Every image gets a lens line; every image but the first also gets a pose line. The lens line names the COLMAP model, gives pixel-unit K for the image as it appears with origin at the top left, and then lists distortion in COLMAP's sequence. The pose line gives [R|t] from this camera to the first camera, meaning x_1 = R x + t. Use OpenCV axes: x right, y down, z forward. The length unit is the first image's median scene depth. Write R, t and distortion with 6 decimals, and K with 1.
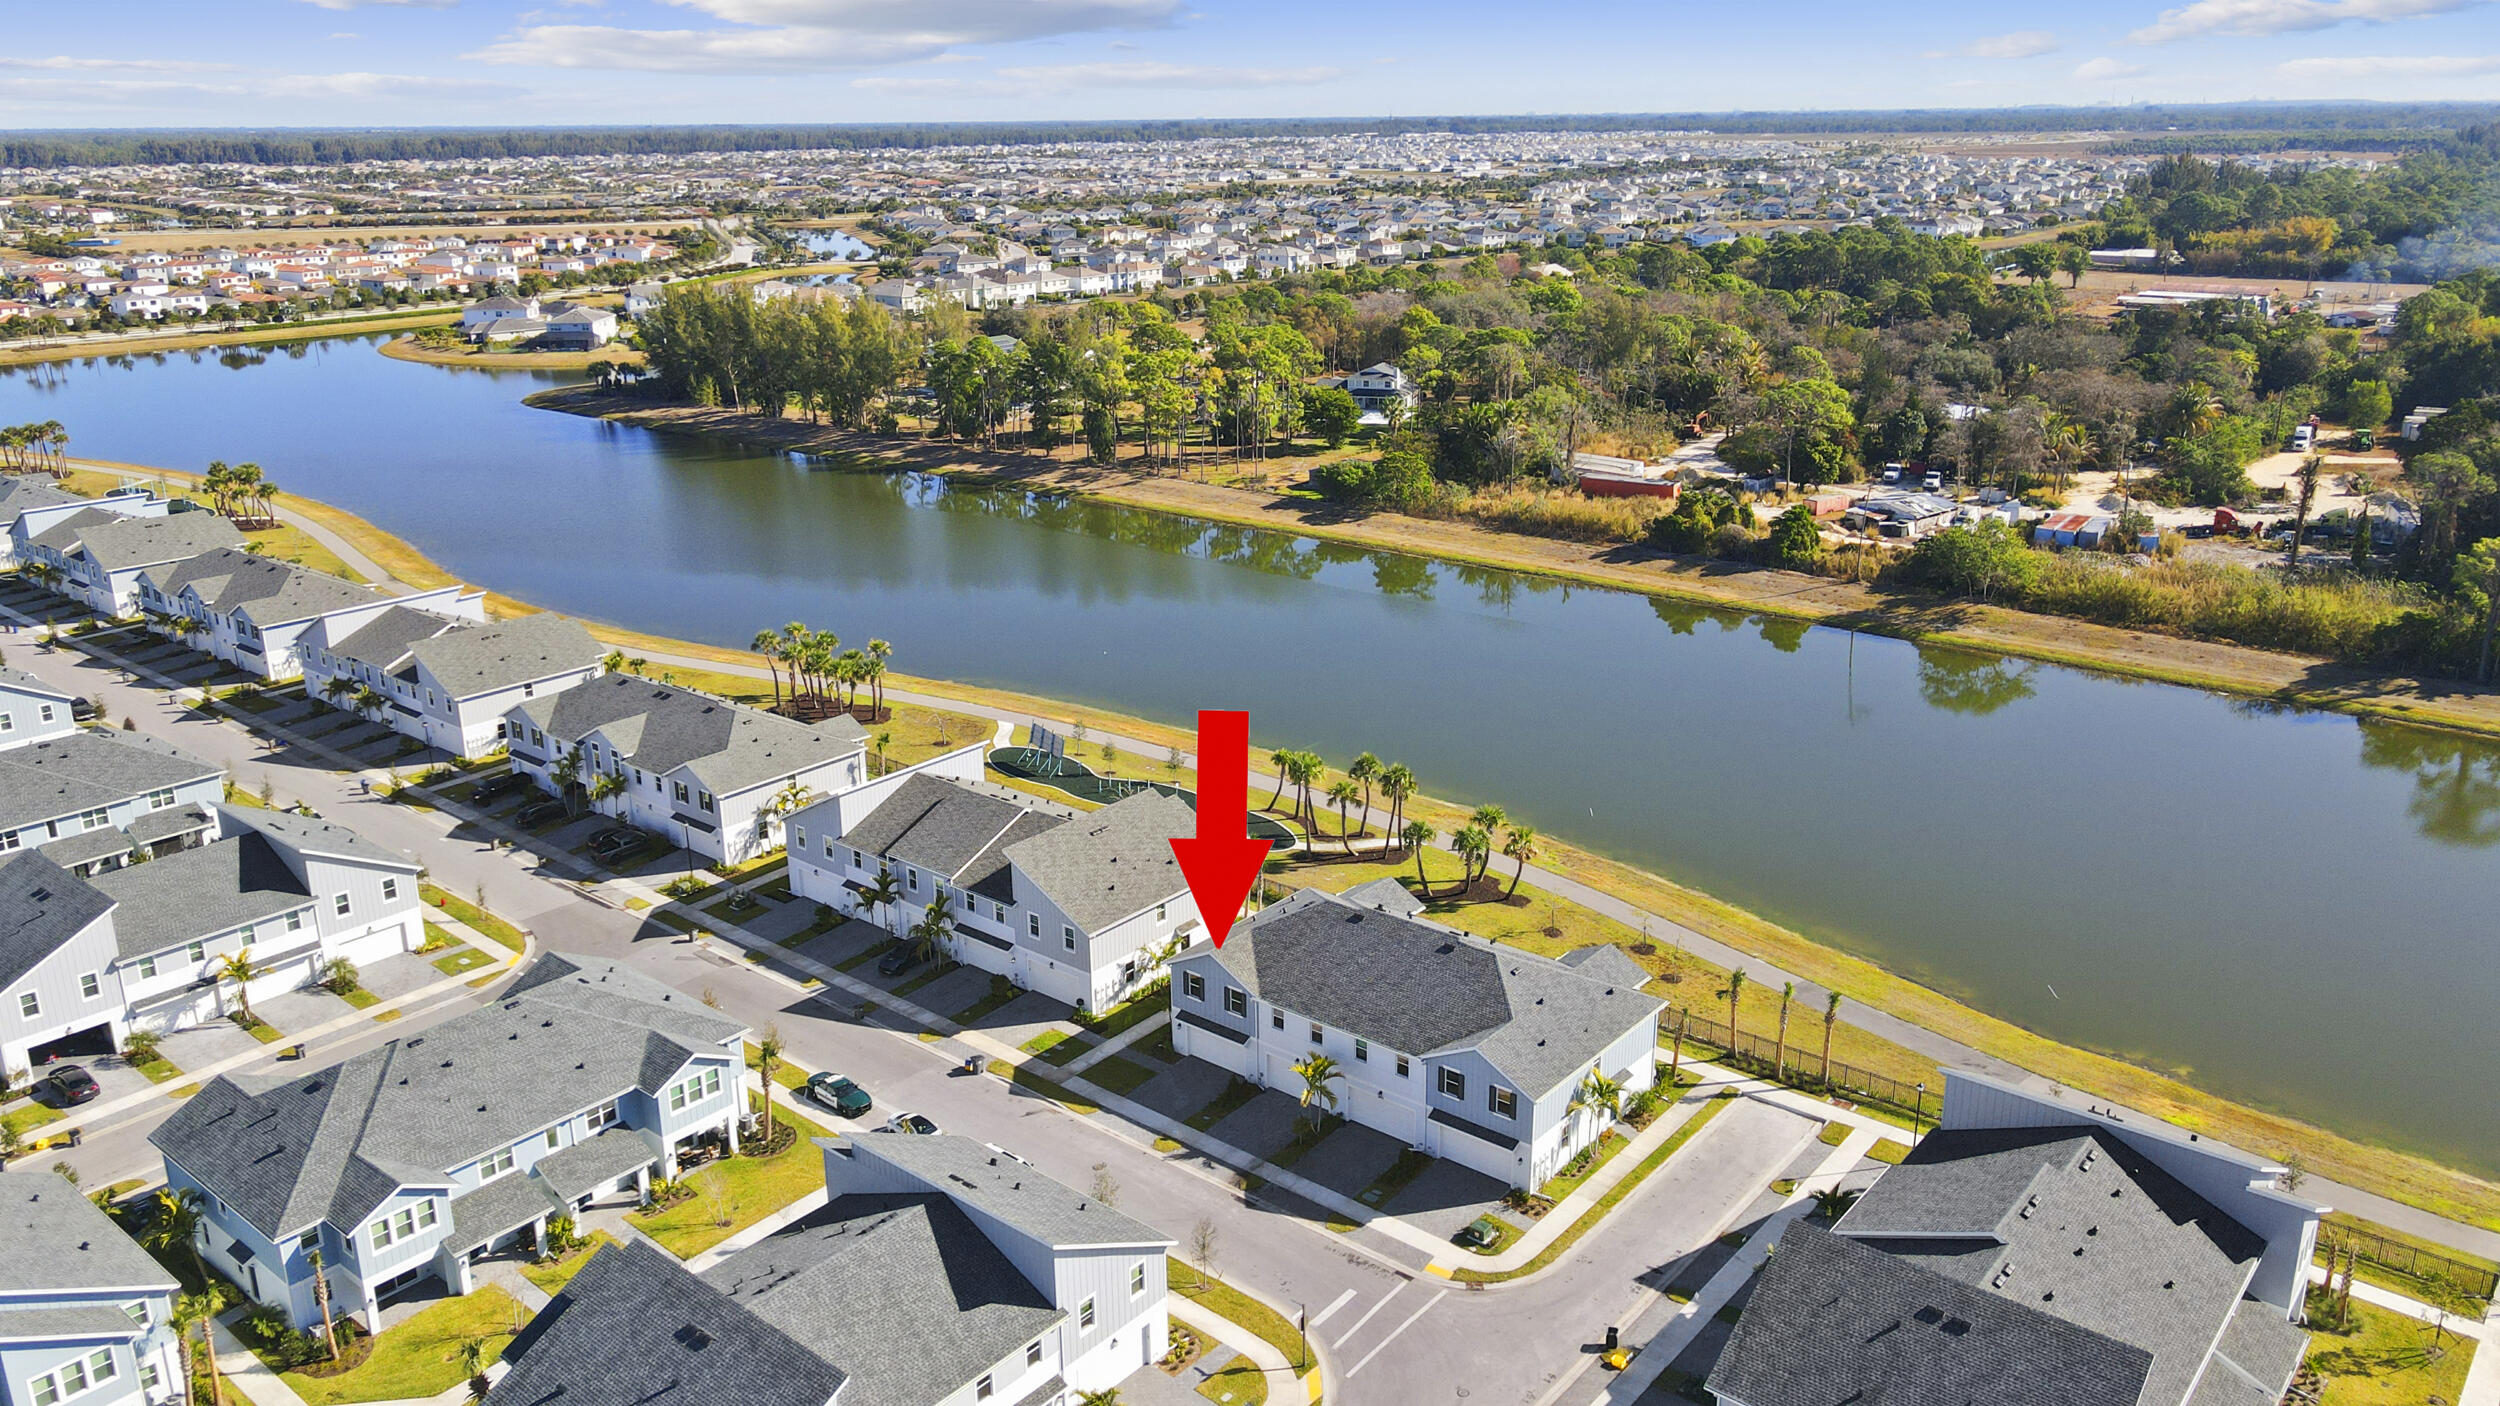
lens RADIAL K [[1847.4, 0, 1239.5], [0, 1847.4, 693.2], [0, 0, 1]] dist [-0.007630, 0.054410]
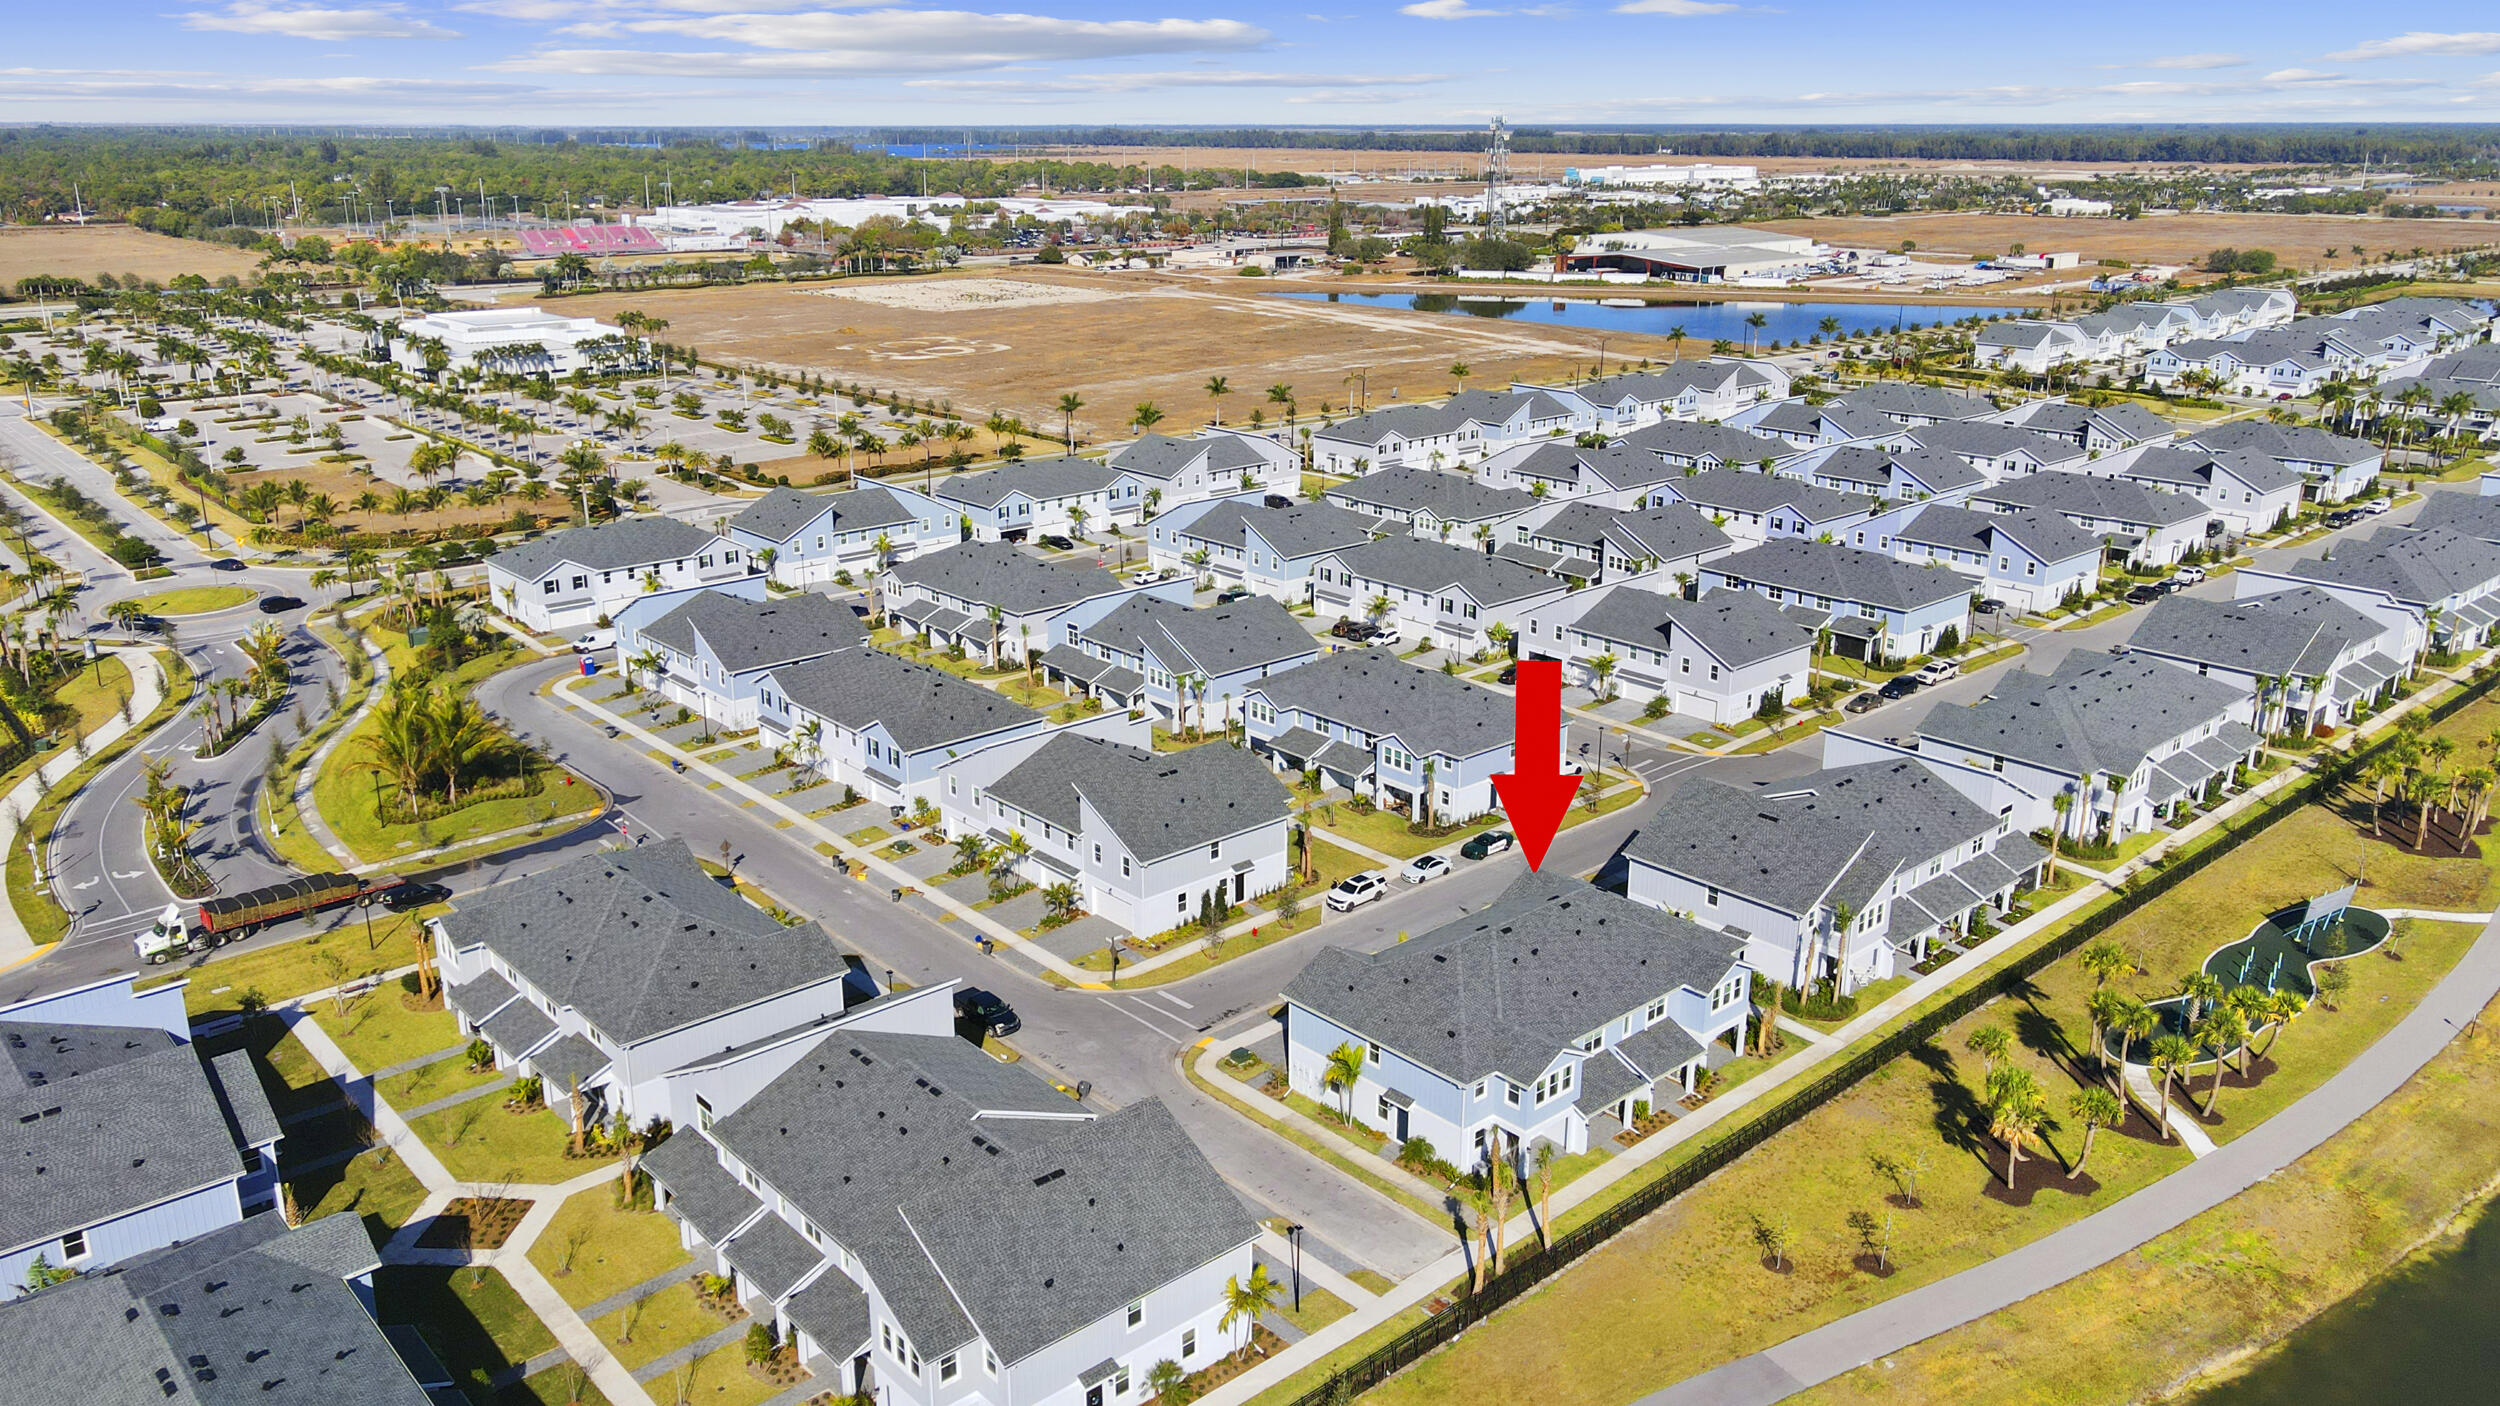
lens RADIAL K [[1847.4, 0, 1239.5], [0, 1847.4, 693.2], [0, 0, 1]] dist [-0.007630, 0.054410]
pose [[-0.145227, 0.307432, -0.940423, 0.749248], [-0.296493, 0.893294, 0.337812, -0.202443], [0.943929, 0.327888, -0.038579, 0.617421]]
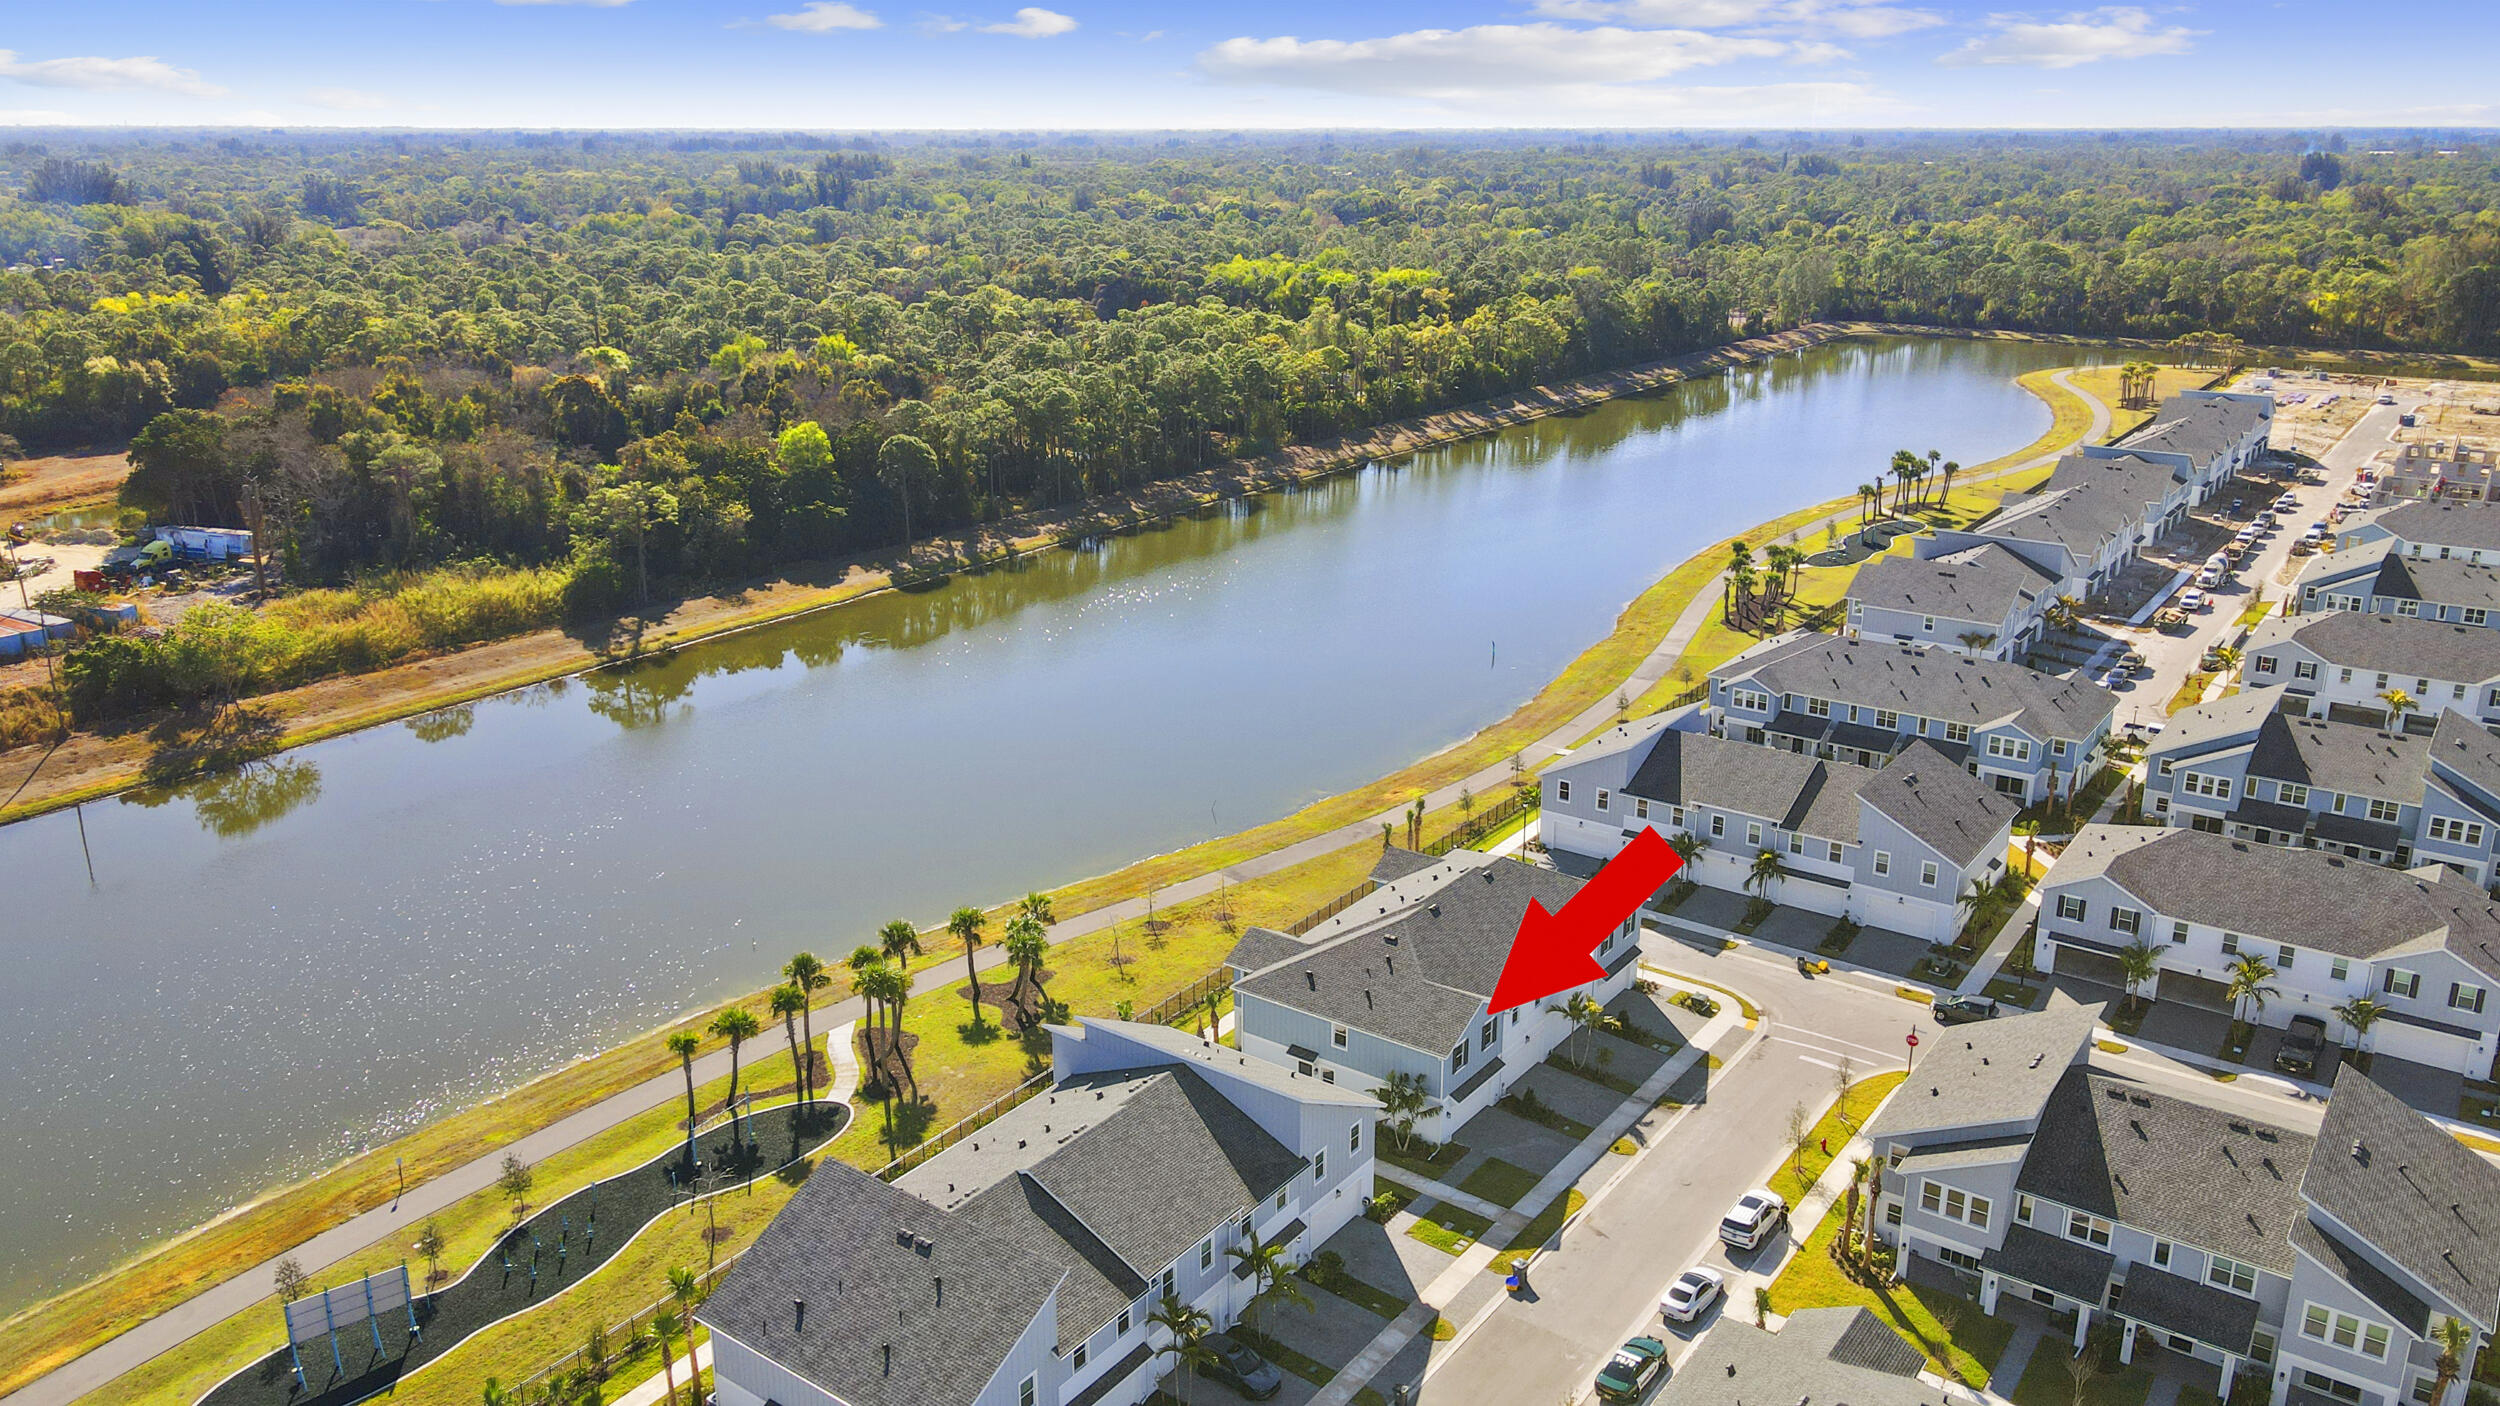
lens RADIAL K [[1847.4, 0, 1239.5], [0, 1847.4, 693.2], [0, 0, 1]] dist [-0.007630, 0.054410]
pose [[-0.064906, -0.285519, 0.956173, -0.628303], [0.303091, 0.907285, 0.291495, -0.227278], [-0.950749, 0.308727, 0.027650, 0.763177]]
